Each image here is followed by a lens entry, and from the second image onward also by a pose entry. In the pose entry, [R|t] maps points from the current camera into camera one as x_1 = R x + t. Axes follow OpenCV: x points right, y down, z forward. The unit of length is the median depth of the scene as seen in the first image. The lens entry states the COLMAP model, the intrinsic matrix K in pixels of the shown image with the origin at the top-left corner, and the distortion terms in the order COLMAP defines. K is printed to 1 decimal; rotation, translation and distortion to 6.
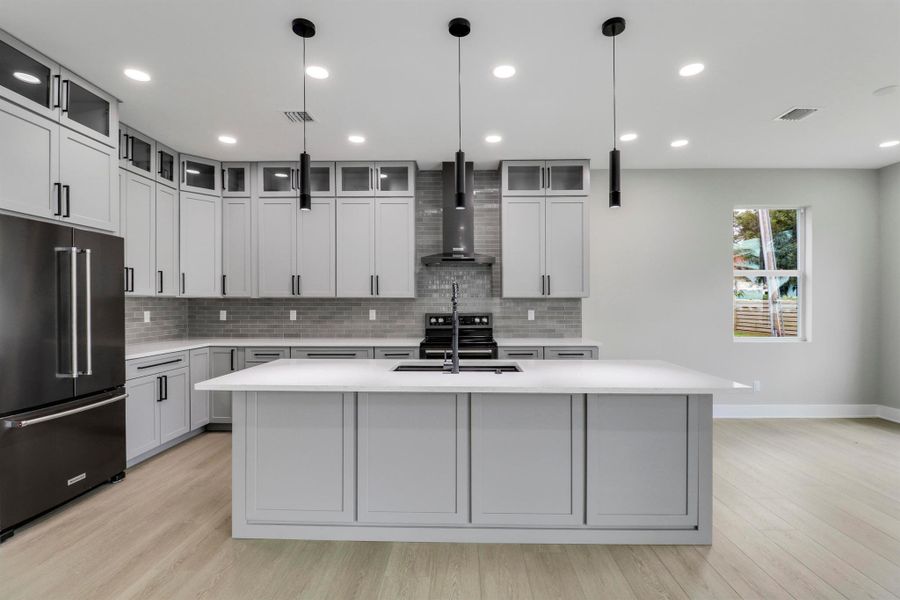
lens RADIAL K [[413.3, 0, 452.6], [0, 413.3, 298.5], [0, 0, 1]] dist [-0.001389, -0.011075]
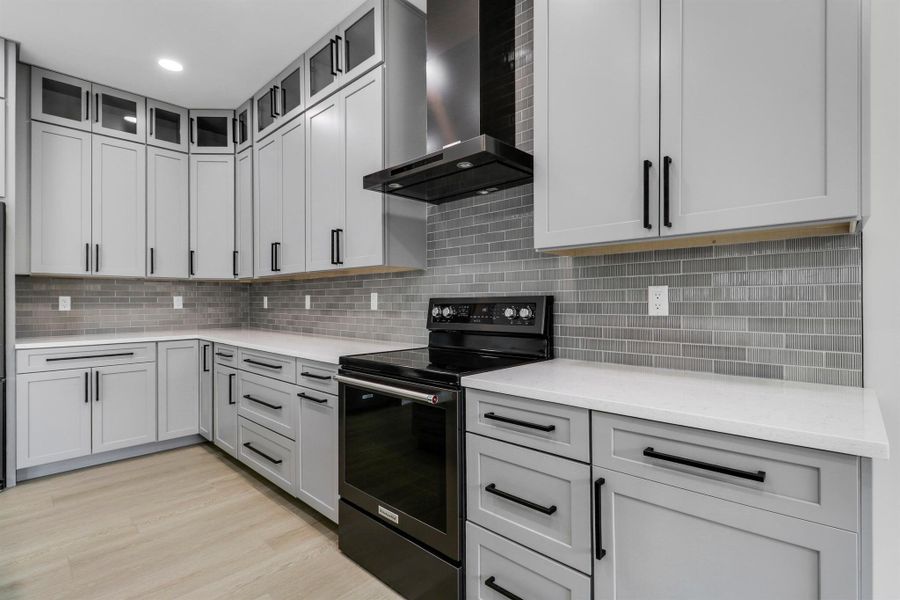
lens RADIAL K [[425.1, 0, 456.9], [0, 425.1, 303.5], [0, 0, 1]] dist [-0.012595, -0.000954]
pose [[0.750232, 0.001920, -0.661172, 0.320516], [0.010755, 0.999828, 0.015108, 0.038389], [0.661087, -0.018446, 0.750083, 0.694564]]
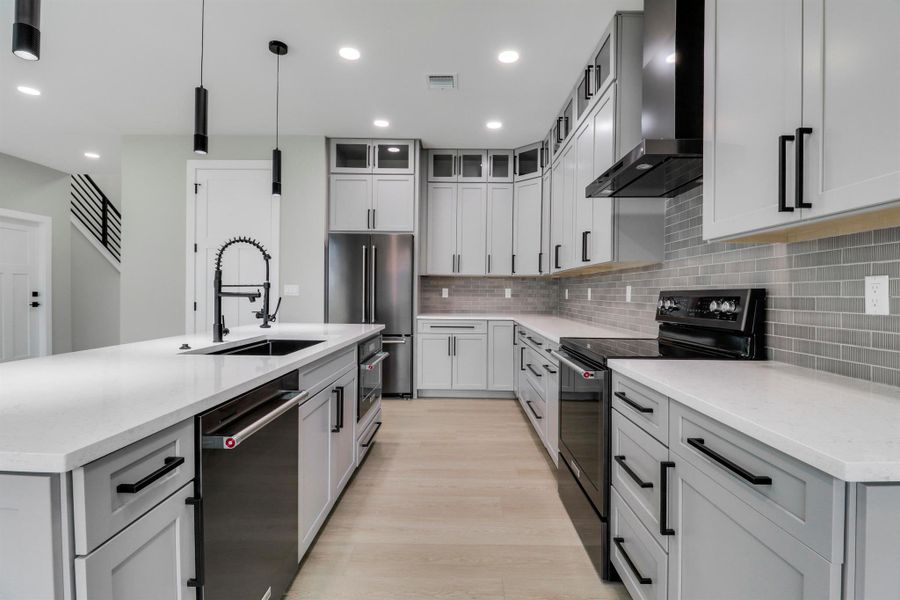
lens RADIAL K [[413.3, 0, 452.6], [0, 413.3, 298.5], [0, 0, 1]] dist [-0.001389, -0.011075]
pose [[0.014421, 0.014427, -0.999792, 0.475308], [0.001773, 0.999894, 0.014454, 0.041149], [0.999894, -0.001981, 0.014394, 0.800014]]
